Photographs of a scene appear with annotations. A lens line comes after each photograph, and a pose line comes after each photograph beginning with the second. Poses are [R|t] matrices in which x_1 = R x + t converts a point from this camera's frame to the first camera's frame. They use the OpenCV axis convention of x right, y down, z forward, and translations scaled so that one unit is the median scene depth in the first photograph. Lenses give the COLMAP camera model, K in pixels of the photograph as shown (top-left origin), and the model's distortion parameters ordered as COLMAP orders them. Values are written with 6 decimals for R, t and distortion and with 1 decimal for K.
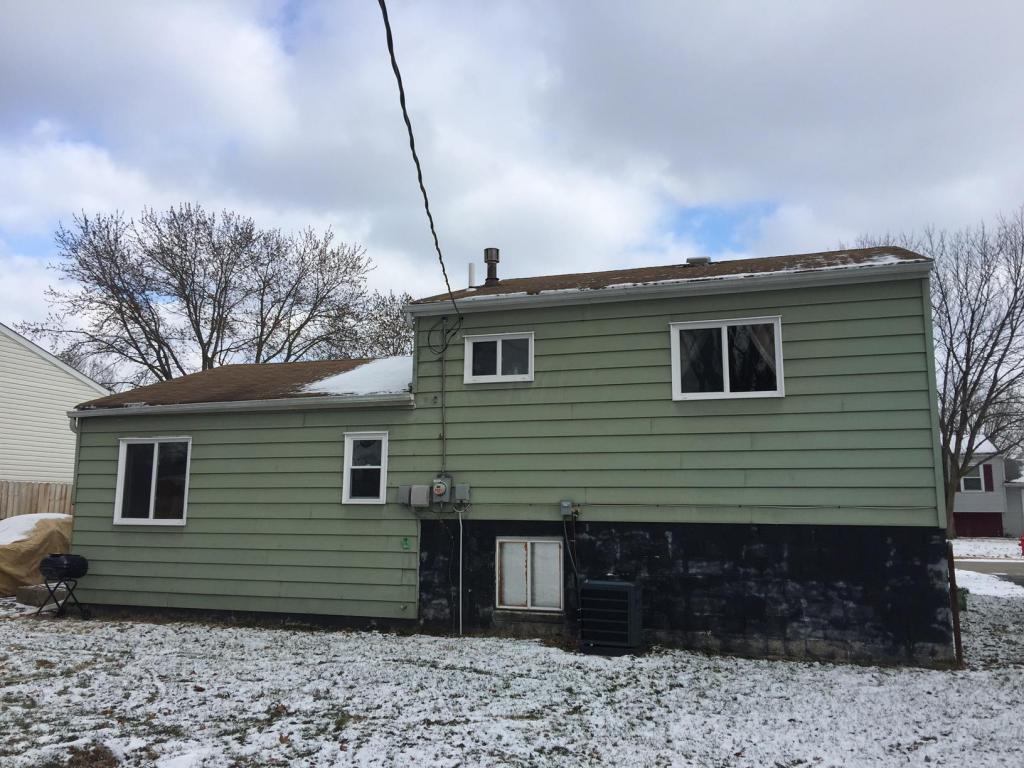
lens RADIAL K [[864.6, 0, 508.2], [0, 864.6, 387.8], [0, 0, 1]] dist [0.077439, -0.120541]
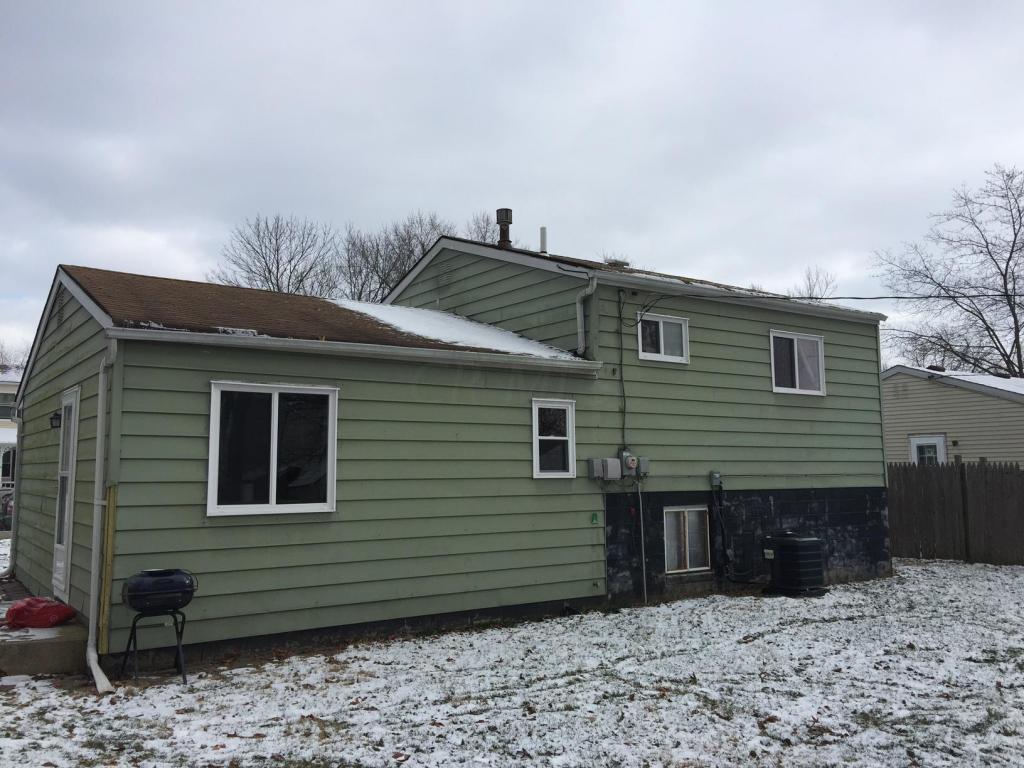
lens RADIAL K [[864.6, 0, 513.6], [0, 864.6, 379.4], [0, 0, 1]] dist [0.077439, -0.120541]
pose [[0.582209, 0.072863, 0.809767, -0.952475], [-0.104721, 0.994401, -0.014184, 0.048597], [-0.806267, -0.076542, 0.586579, 0.515183]]
